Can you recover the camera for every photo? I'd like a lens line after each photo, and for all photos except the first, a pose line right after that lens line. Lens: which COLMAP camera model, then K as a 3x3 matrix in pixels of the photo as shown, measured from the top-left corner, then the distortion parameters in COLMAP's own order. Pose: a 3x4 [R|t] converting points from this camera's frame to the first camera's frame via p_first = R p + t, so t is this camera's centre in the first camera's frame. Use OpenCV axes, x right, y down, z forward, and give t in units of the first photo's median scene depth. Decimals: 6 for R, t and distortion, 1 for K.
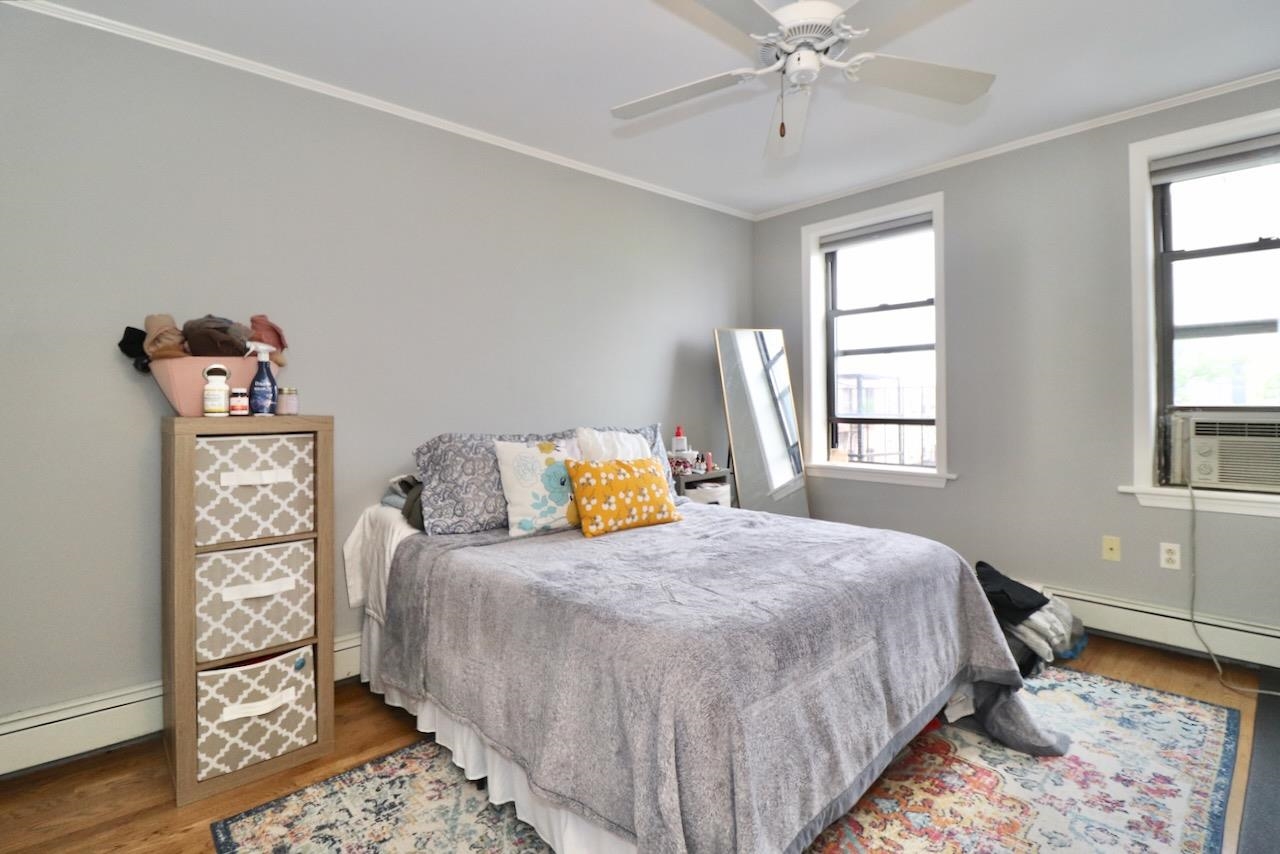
lens RADIAL K [[625.4, 0, 640.9], [0, 625.4, 398.8], [0, 0, 1]] dist [-0.001116, -0.000263]
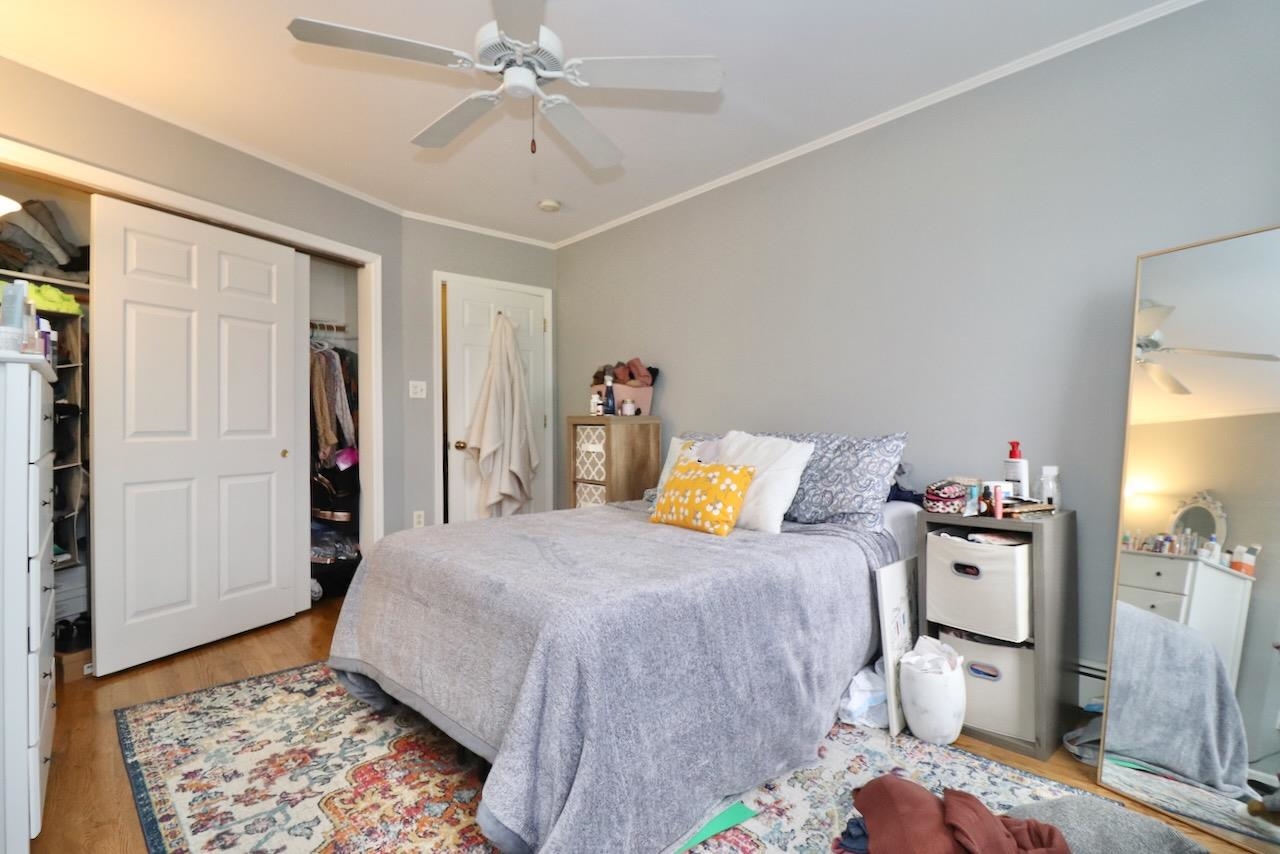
lens RADIAL K [[600.8, 0, 624.9], [0, 600.8, 422.3], [0, 0, 1]] dist [-0.000805, -0.000016]
pose [[-0.023267, 0.013235, -0.999642, 1.003079], [0.002733, 0.999909, 0.013175, 0.020195], [0.999726, -0.002426, -0.023301, 0.947368]]
